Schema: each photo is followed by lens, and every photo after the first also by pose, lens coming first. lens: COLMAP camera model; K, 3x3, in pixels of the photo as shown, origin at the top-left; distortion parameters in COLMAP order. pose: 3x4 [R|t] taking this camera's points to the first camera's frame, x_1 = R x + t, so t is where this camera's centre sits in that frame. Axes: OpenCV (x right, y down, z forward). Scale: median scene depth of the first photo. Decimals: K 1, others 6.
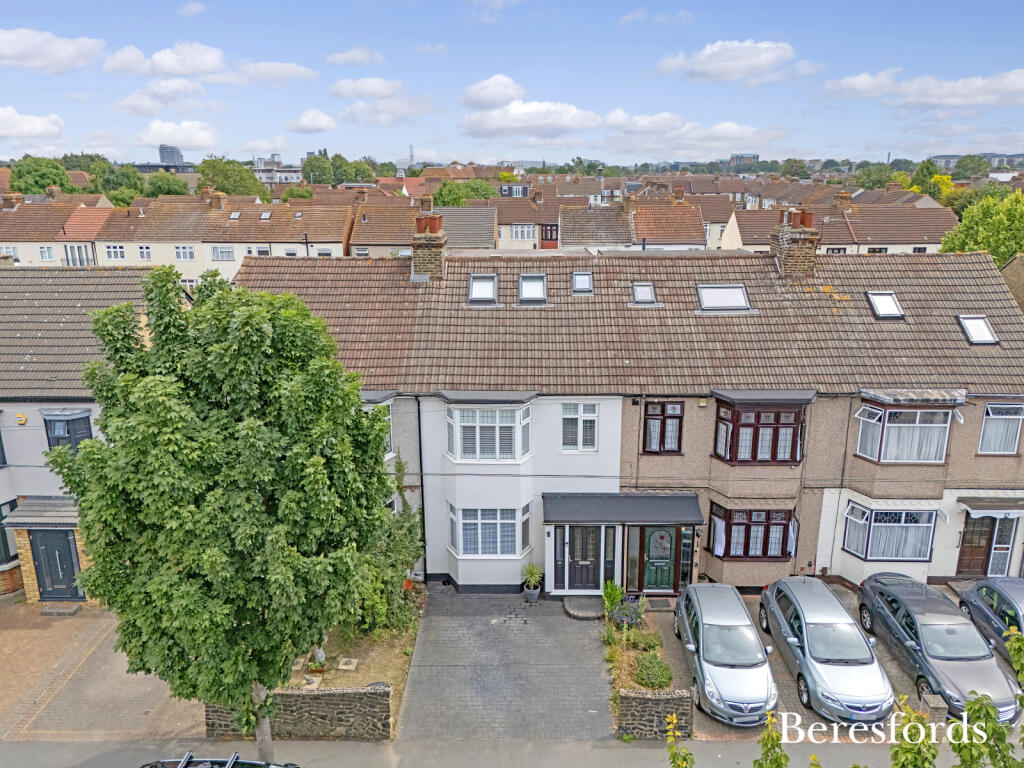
lens RADIAL K [[823.0, 0, 511.9], [0, 823.0, 382.2], [0, 0, 1]] dist [0.040302, -0.025705]
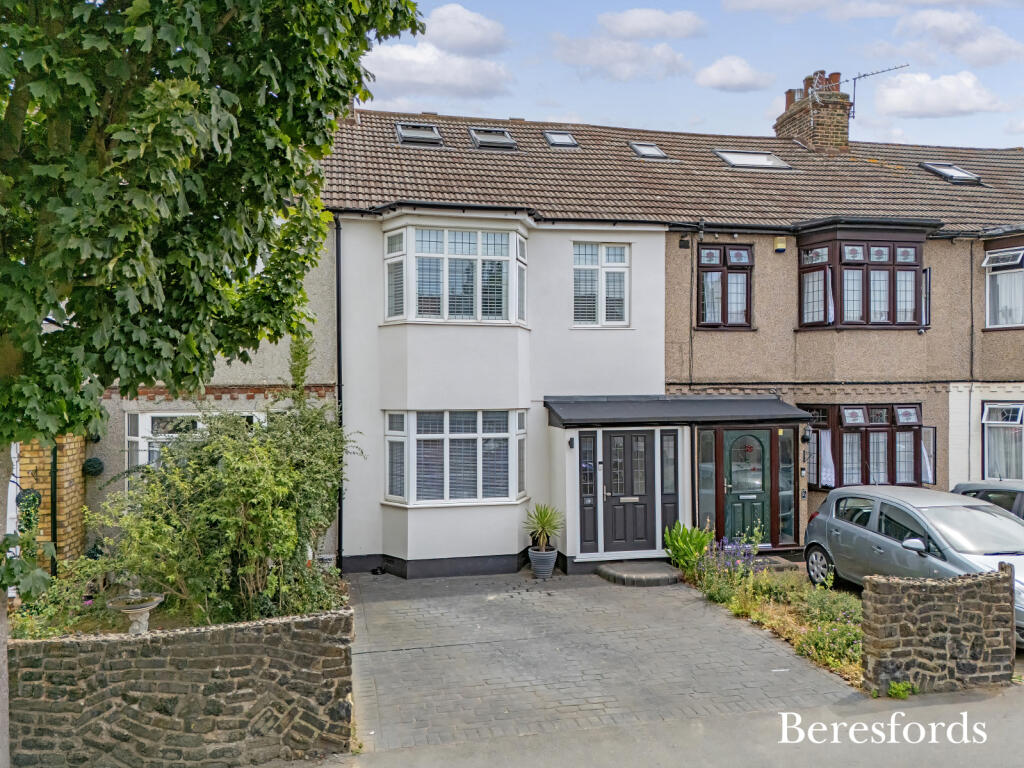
lens RADIAL K [[823.0, 0, 516.4], [0, 823.0, 378.8], [0, 0, 1]] dist [0.040302, -0.025705]
pose [[0.972199, 0.005342, 0.234095, -0.127264], [0.060528, 0.960027, -0.273283, 0.292699], [-0.226198, 0.279855, 0.933014, 0.451729]]
